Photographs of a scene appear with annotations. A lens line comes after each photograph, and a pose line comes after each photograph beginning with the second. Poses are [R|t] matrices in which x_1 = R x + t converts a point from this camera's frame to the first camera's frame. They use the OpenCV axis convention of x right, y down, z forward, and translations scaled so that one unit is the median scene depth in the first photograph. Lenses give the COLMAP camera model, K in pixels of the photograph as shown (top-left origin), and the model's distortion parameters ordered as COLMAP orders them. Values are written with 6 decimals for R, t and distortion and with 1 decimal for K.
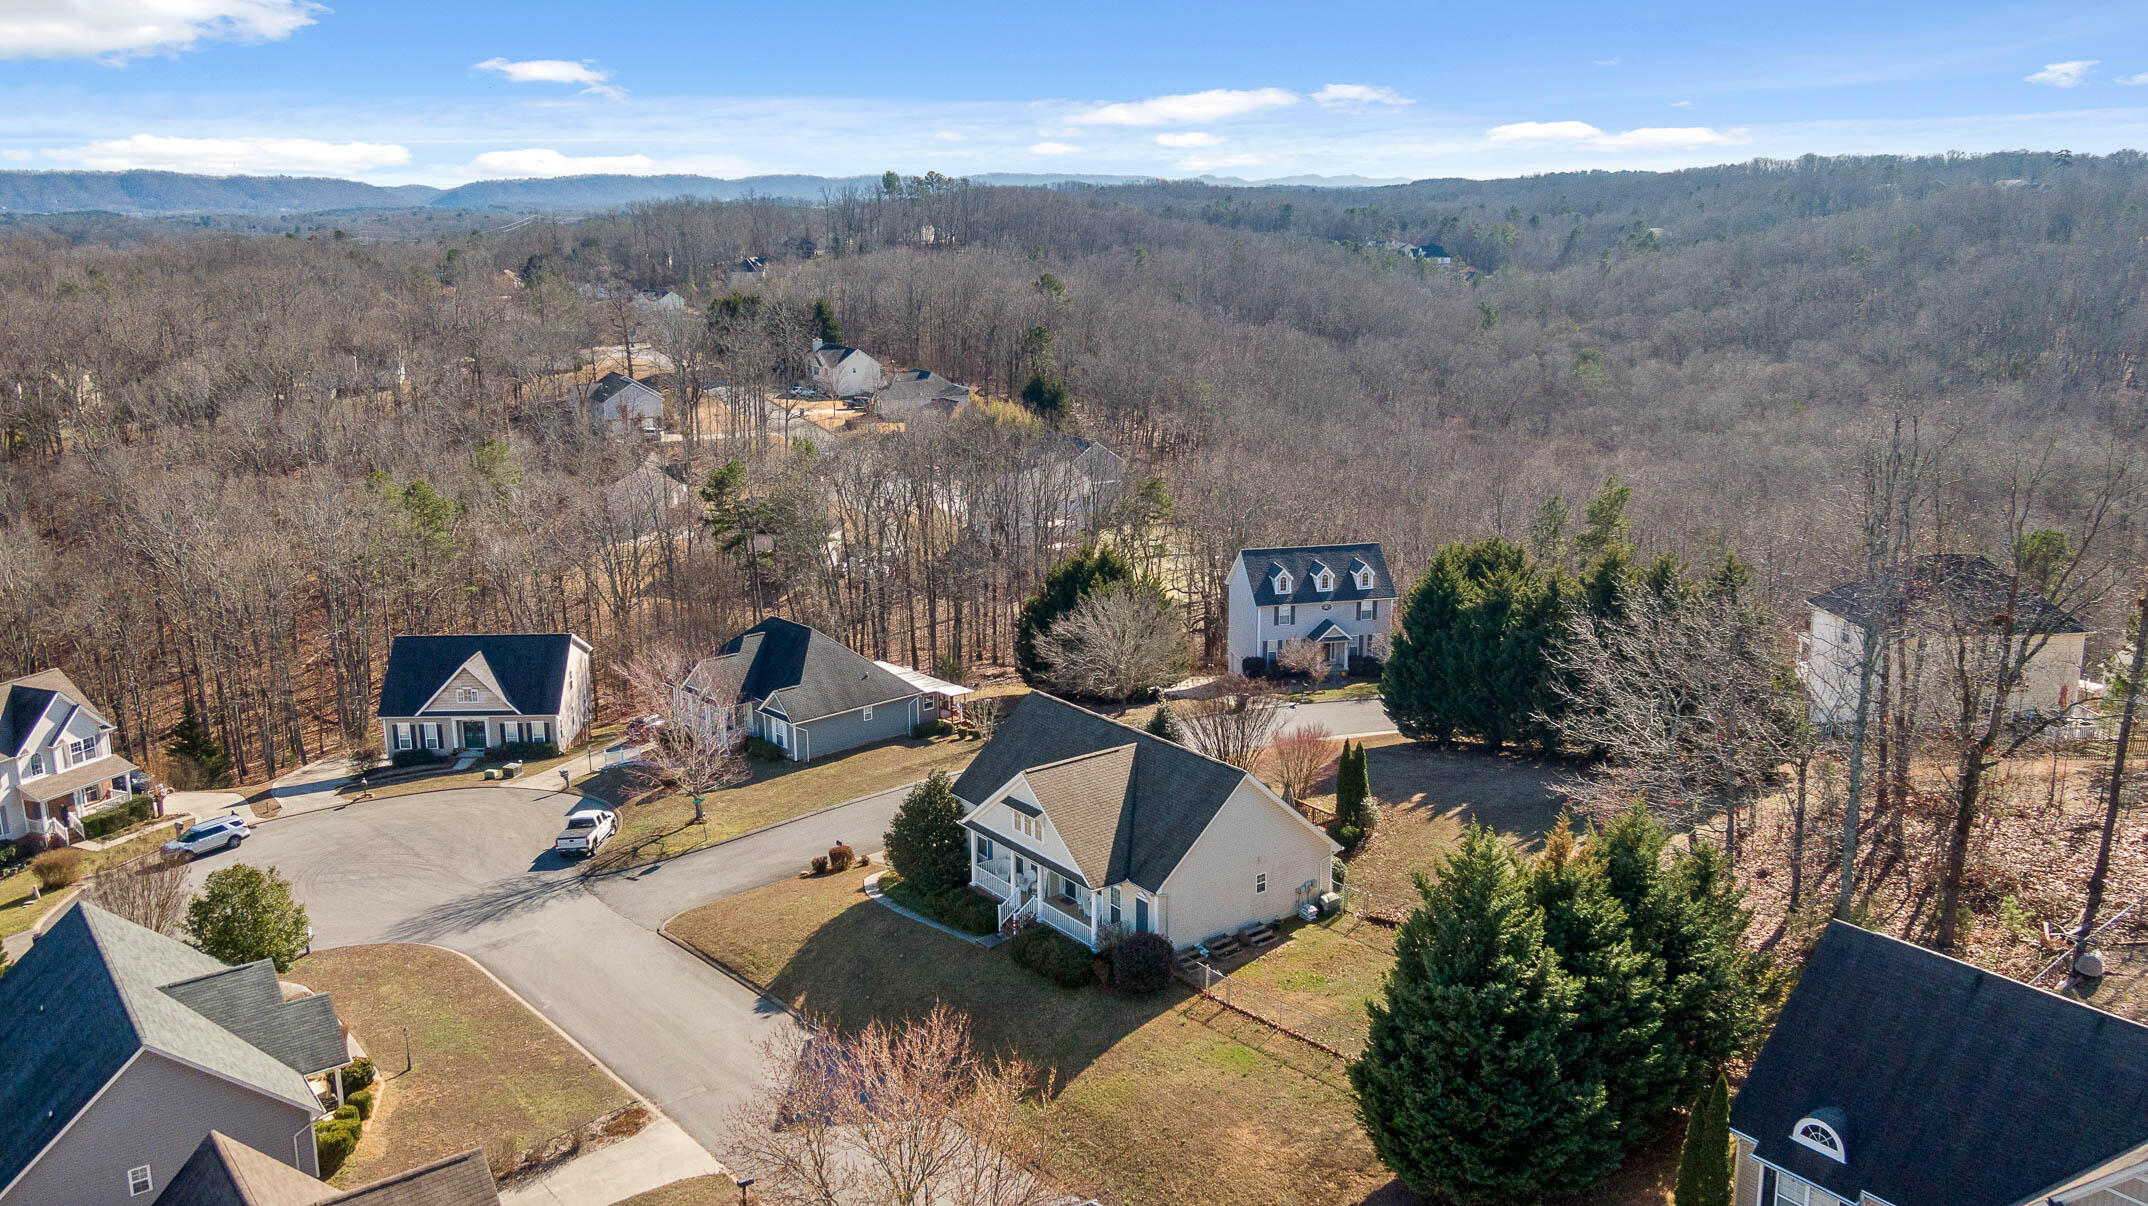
lens RADIAL K [[1793.6, 0, 1074.0], [0, 1793.6, 603.0], [0, 0, 1]] dist [0.003132, 0.000077]
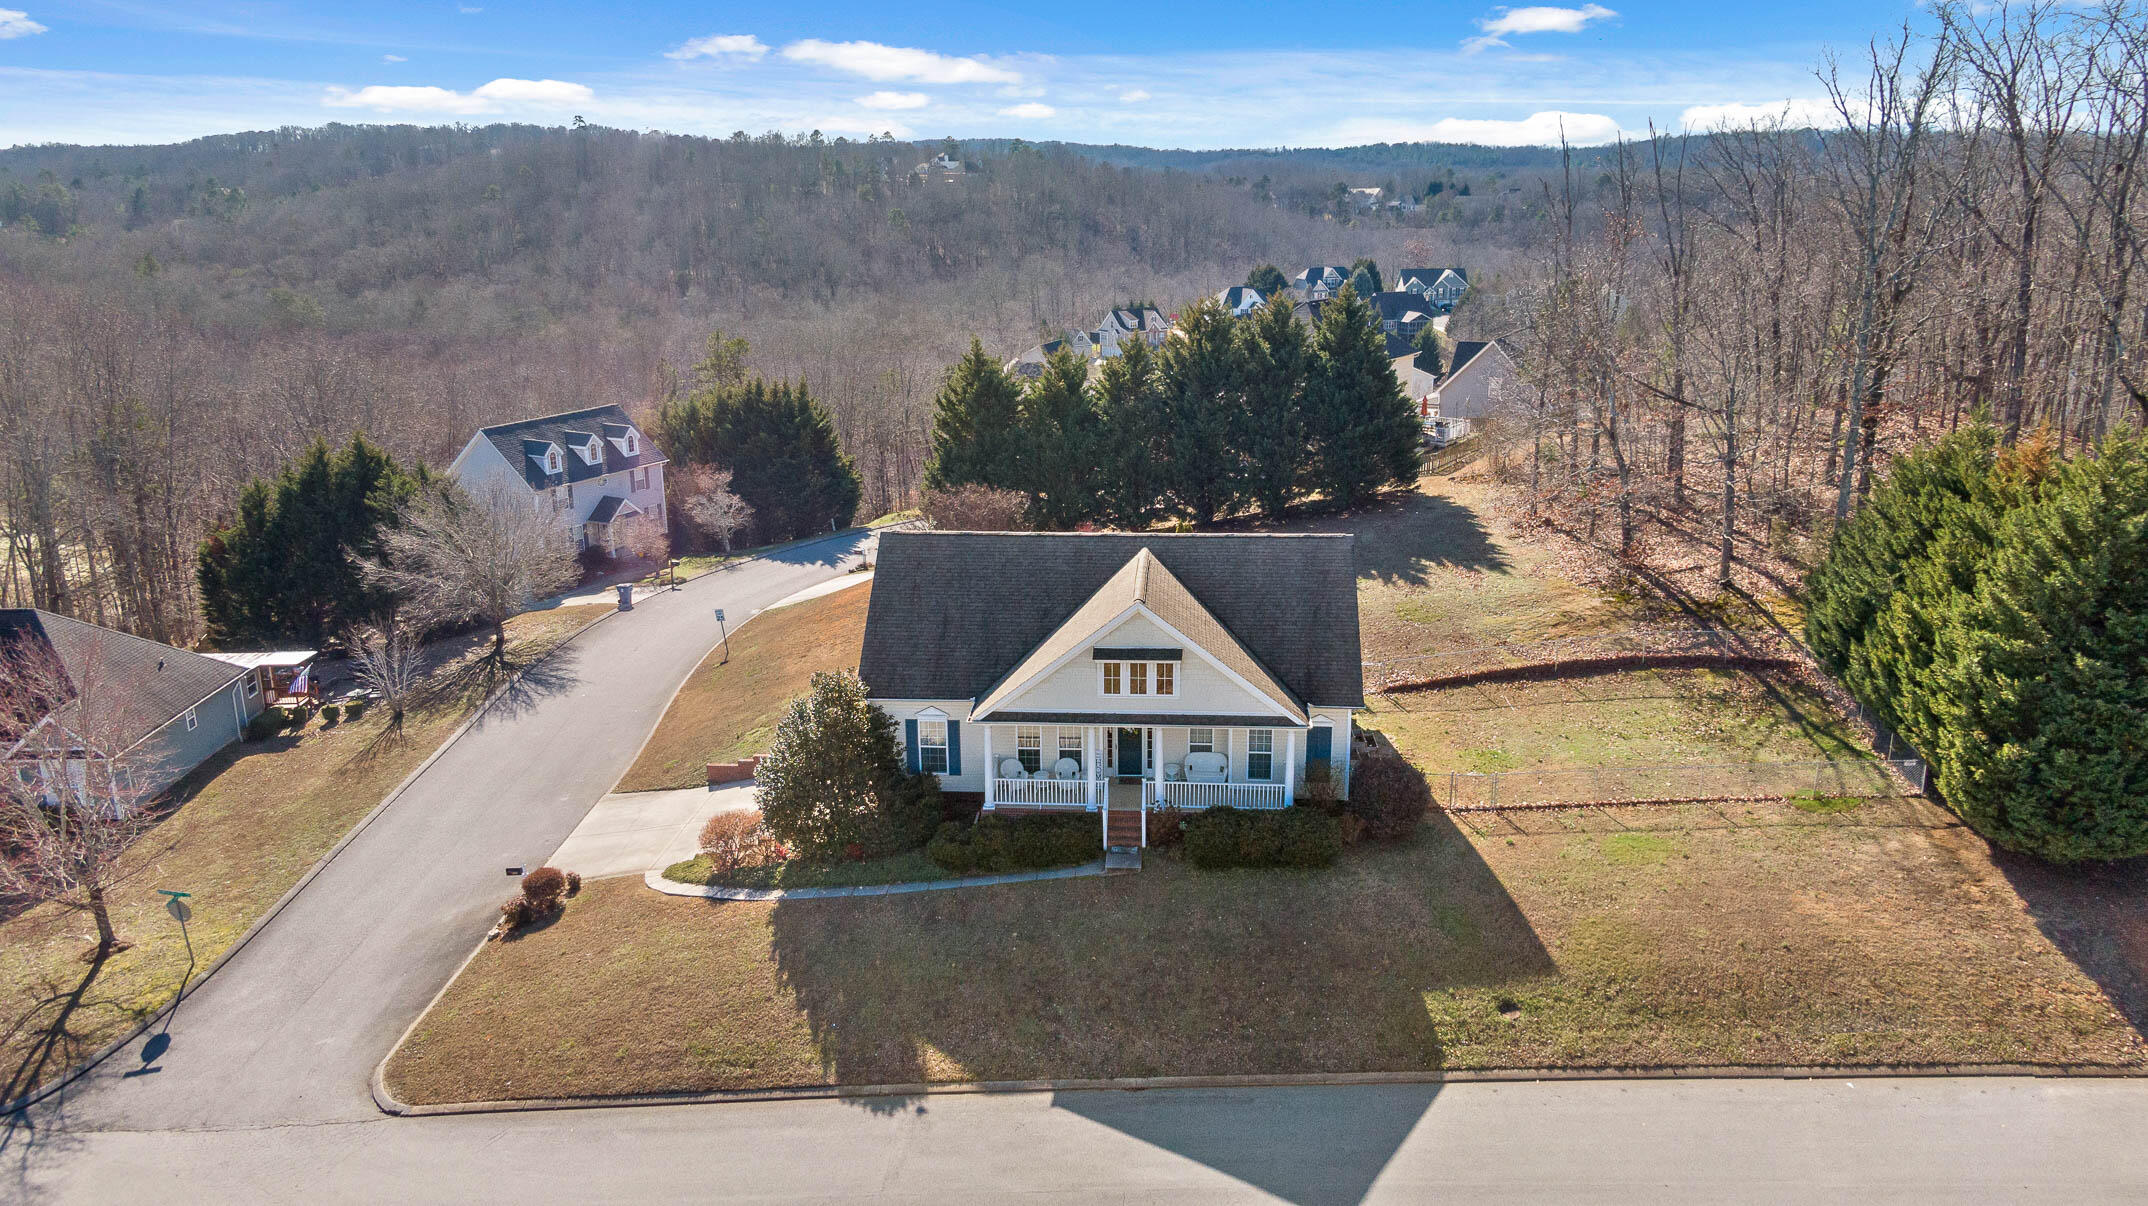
lens RADIAL K [[1526.0, 0, 1074.0], [0, 1526.0, 603.0], [0, 0, 1]] dist [0.051517, -0.098123]
pose [[0.648563, -0.212612, 0.730864, -0.272374], [0.181125, 0.975724, 0.123114, 0.010061], [-0.739297, 0.052530, 0.671328, 0.361981]]
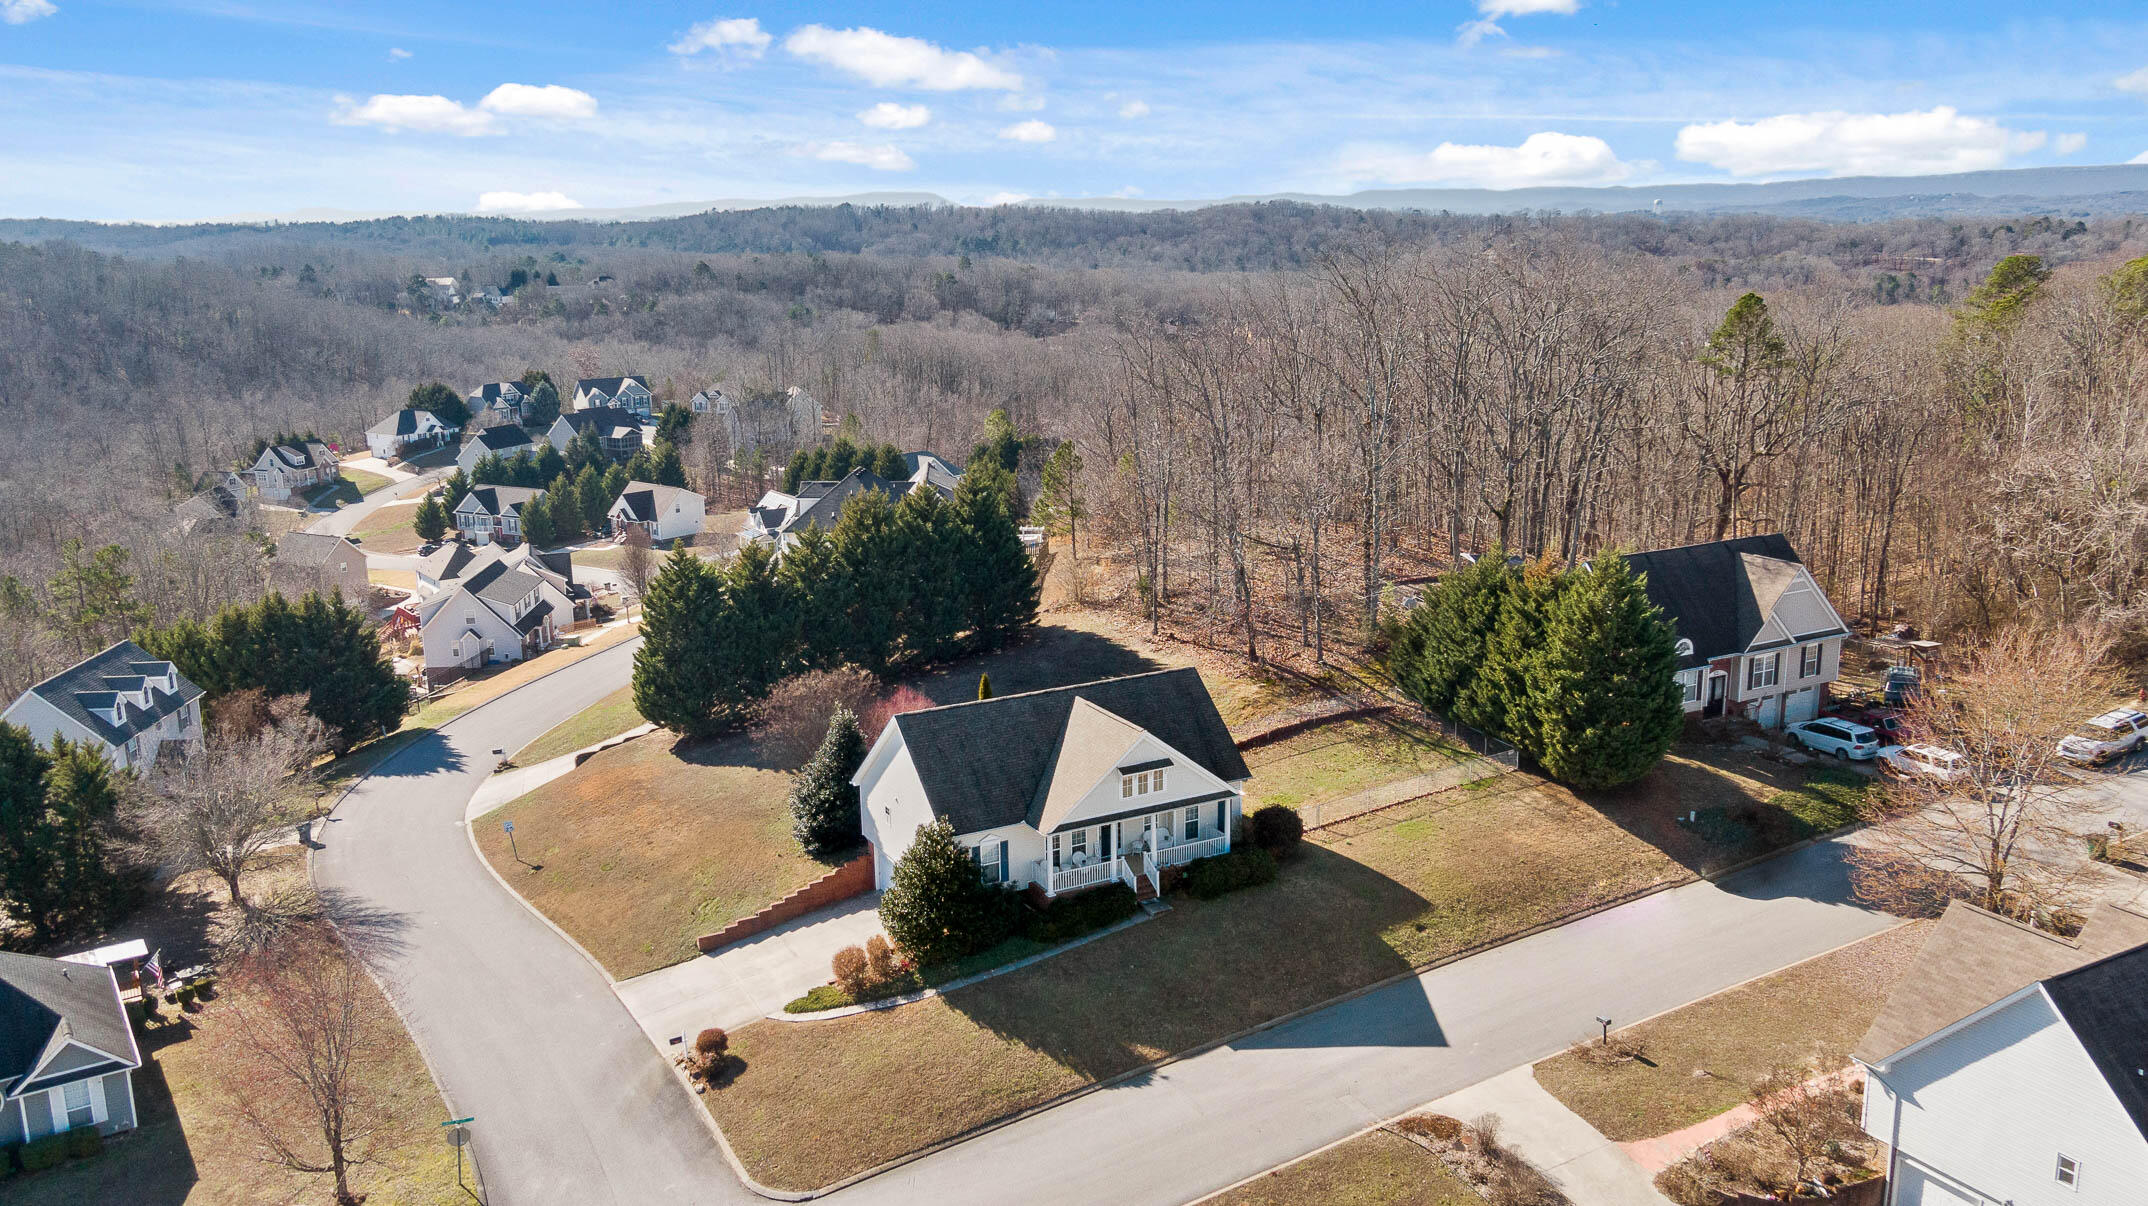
lens RADIAL K [[1712.0, 0, 1074.0], [0, 1712.0, 603.0], [0, 0, 1]] dist [0.008225, 0.000677]
pose [[0.131583, -0.217462, 0.967159, -0.557038], [0.241870, 0.953198, 0.181417, -0.094872], [-0.961345, 0.210055, 0.178022, 0.490982]]
